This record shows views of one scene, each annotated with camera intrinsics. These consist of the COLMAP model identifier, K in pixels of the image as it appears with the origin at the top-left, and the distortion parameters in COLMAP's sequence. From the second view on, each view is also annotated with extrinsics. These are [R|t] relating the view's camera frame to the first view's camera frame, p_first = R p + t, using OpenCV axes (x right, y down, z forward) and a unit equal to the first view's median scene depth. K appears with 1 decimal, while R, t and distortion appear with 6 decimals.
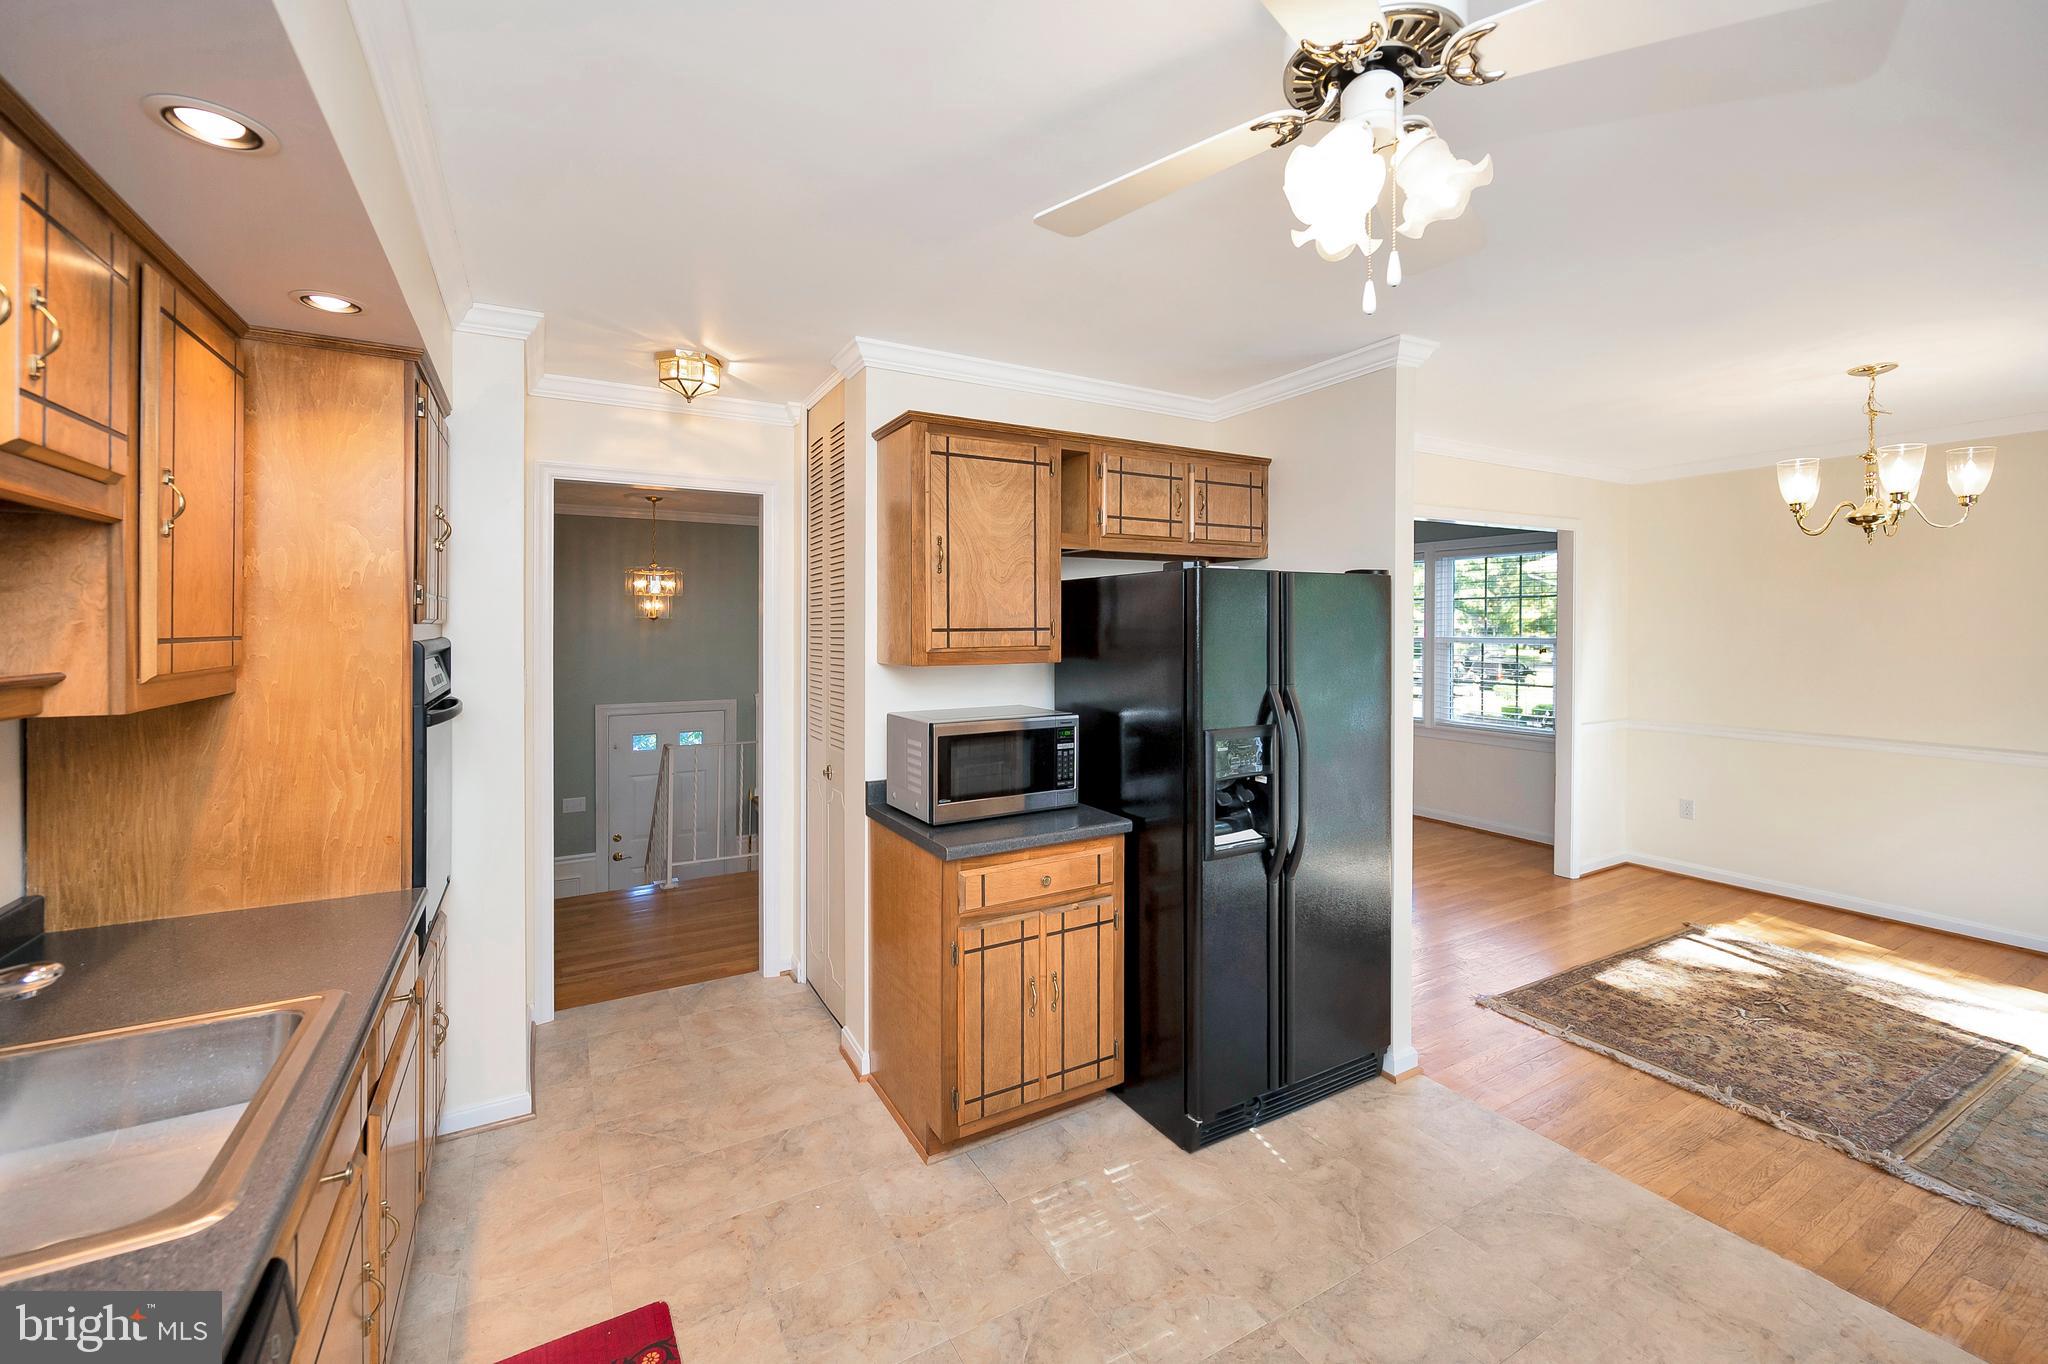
lens RADIAL K [[831.8, 0, 1027.0], [0, 831.8, 630.7], [0, 0, 1]] dist [-0.001732, -0.000553]
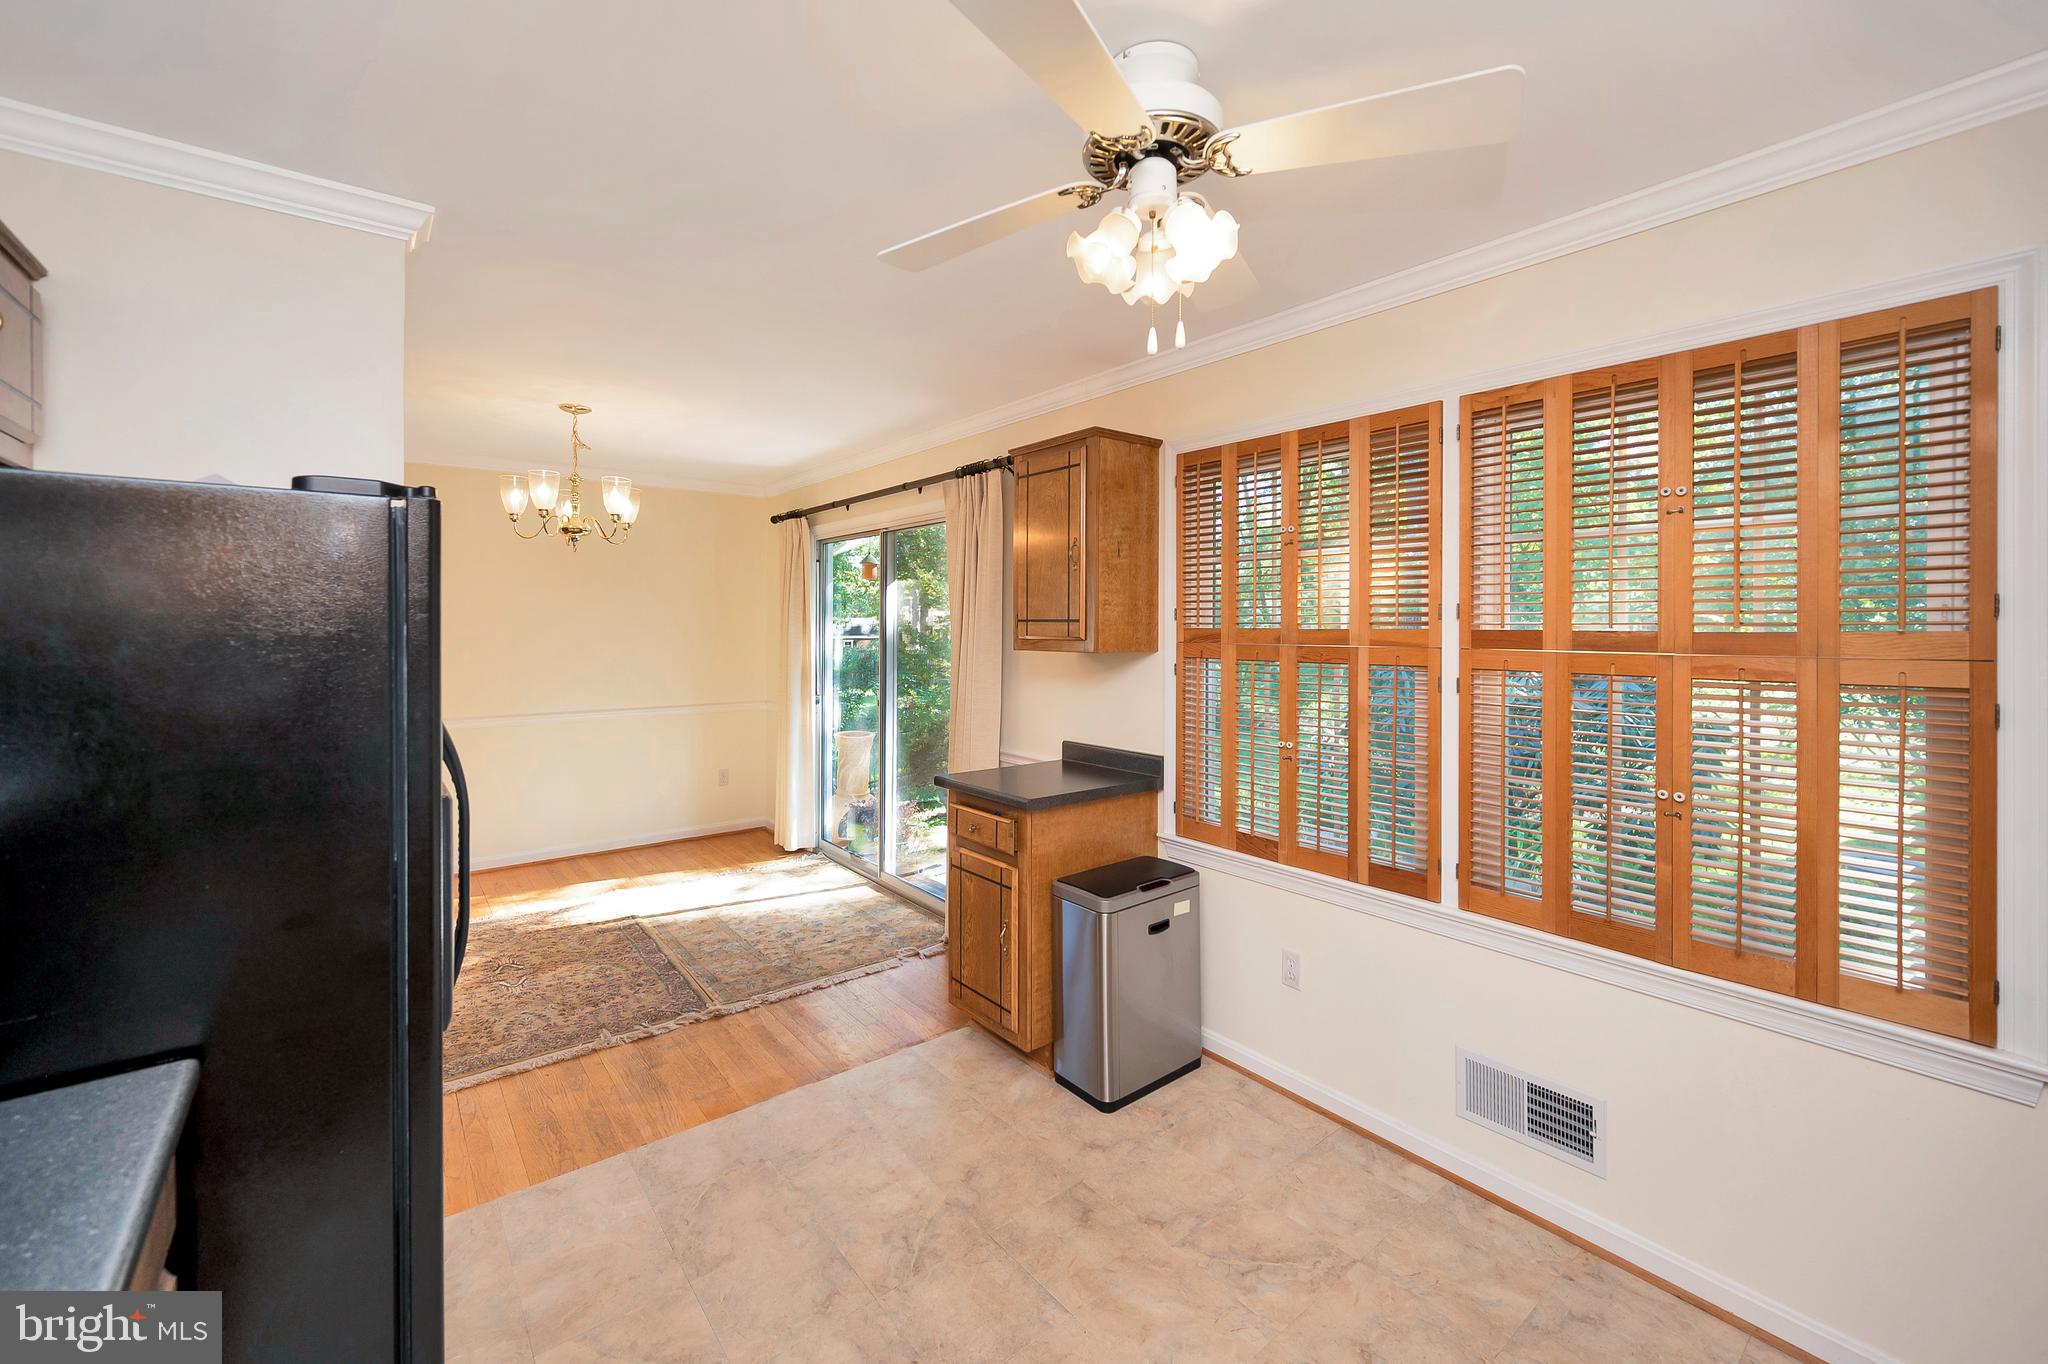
lens RADIAL K [[831.8, 0, 1027.7], [0, 831.8, 634.2], [0, 0, 1]] dist [-0.001732, -0.000553]
pose [[-0.157753, -0.012446, 0.987400, -0.310615], [0.001413, 0.999917, 0.012829, 0.002662], [-0.987478, 0.003419, -0.157722, 0.559558]]
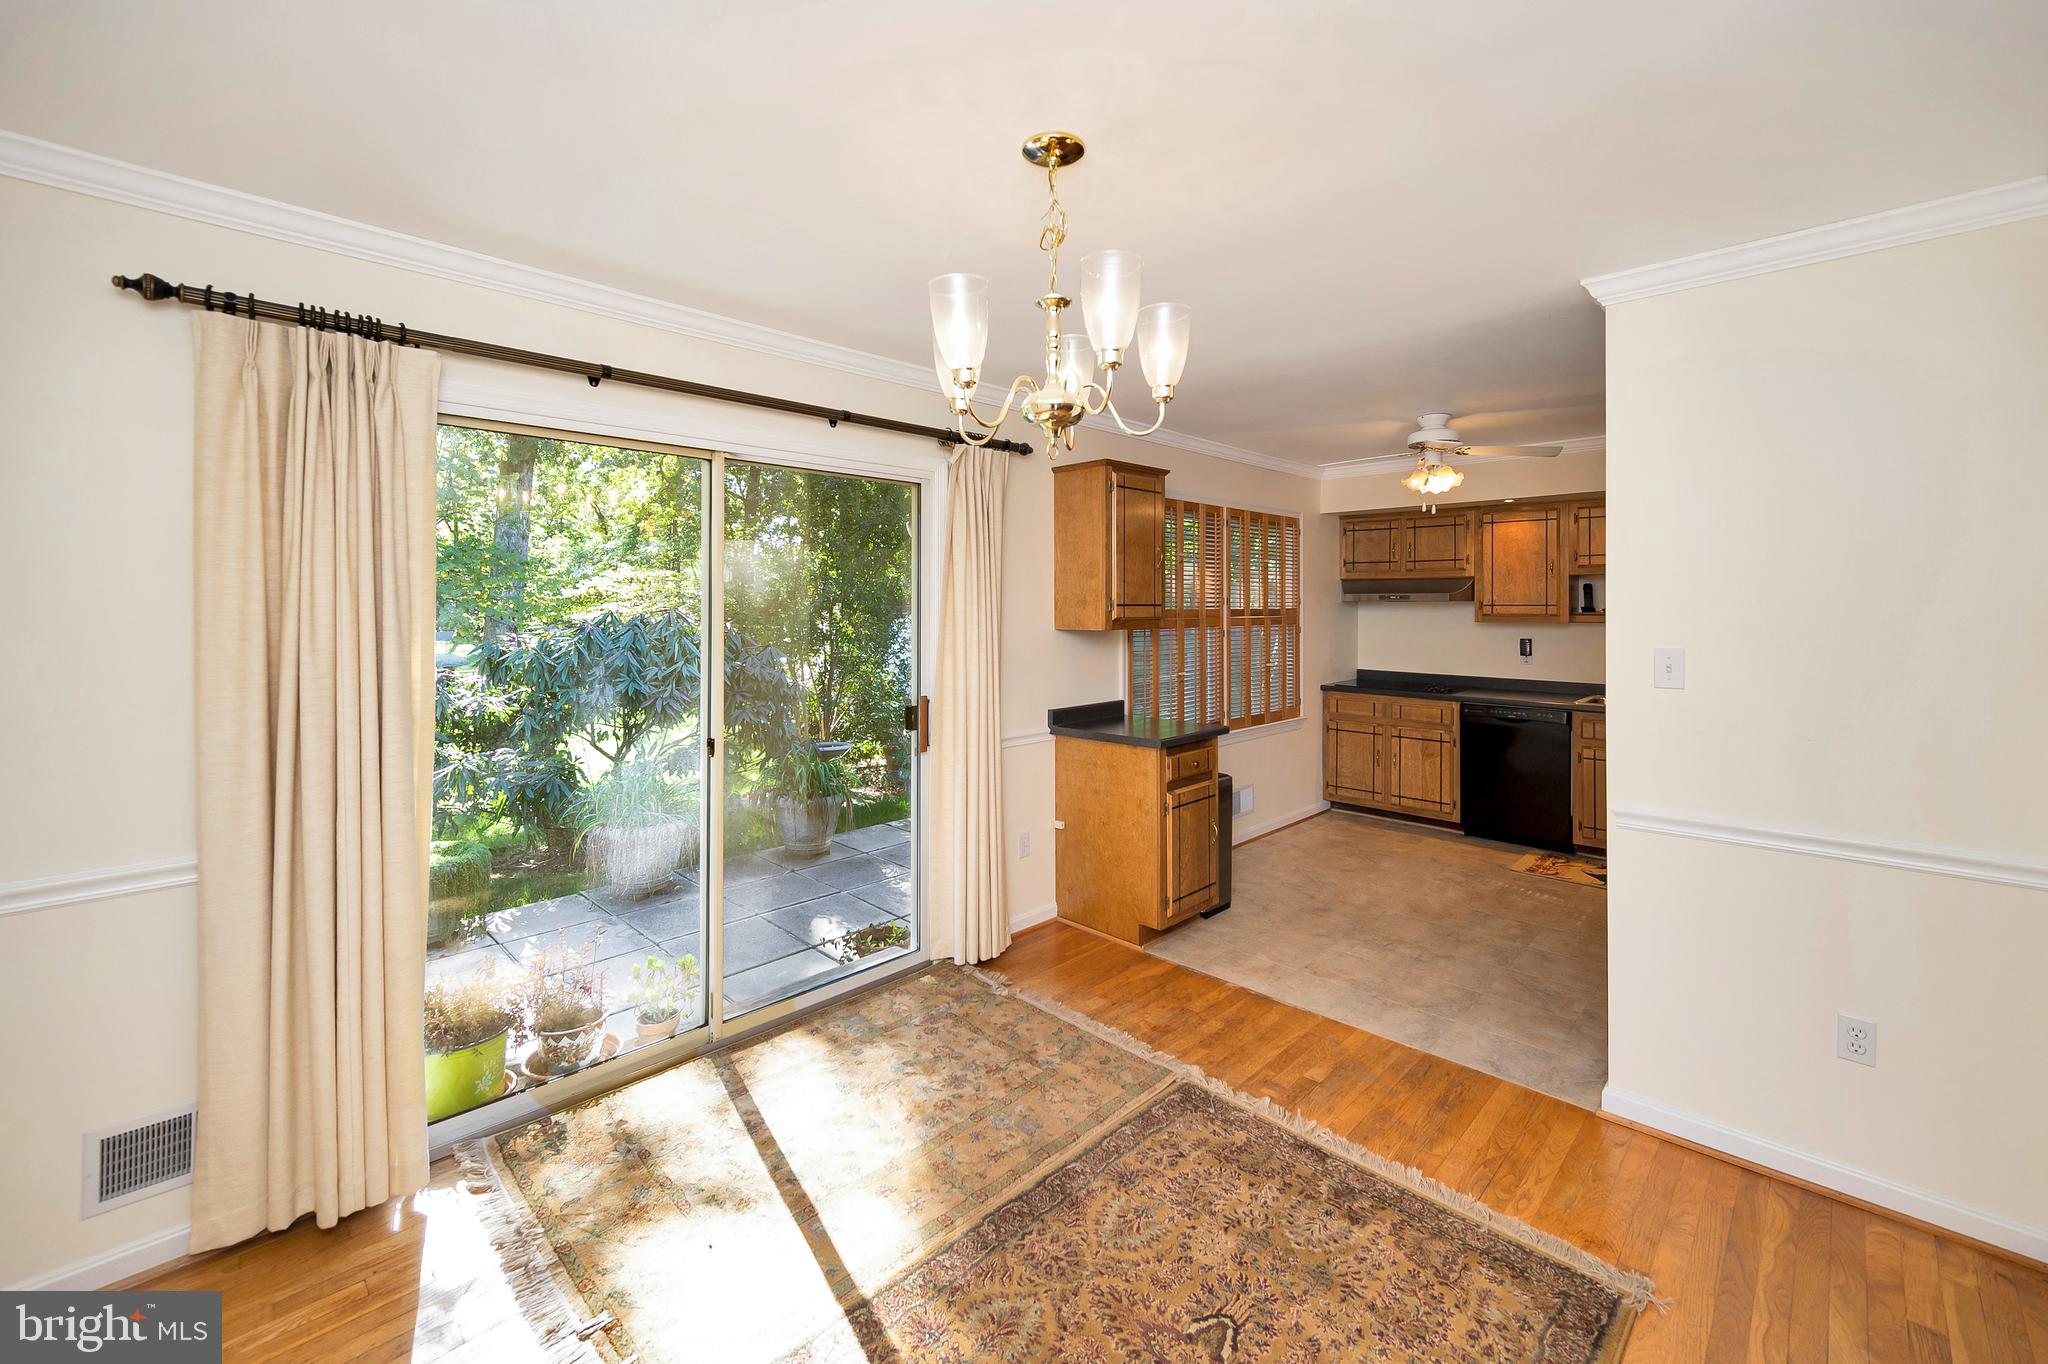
lens RADIAL K [[831.8, 0, 1028.6], [0, 831.8, 627.1], [0, 0, 1]] dist [-0.001732, -0.000553]
pose [[-0.961722, 0.010000, -0.273846, 1.238410], [0.001721, 0.999535, 0.030458, -0.007357], [0.274023, 0.028821, -0.961291, 1.601095]]
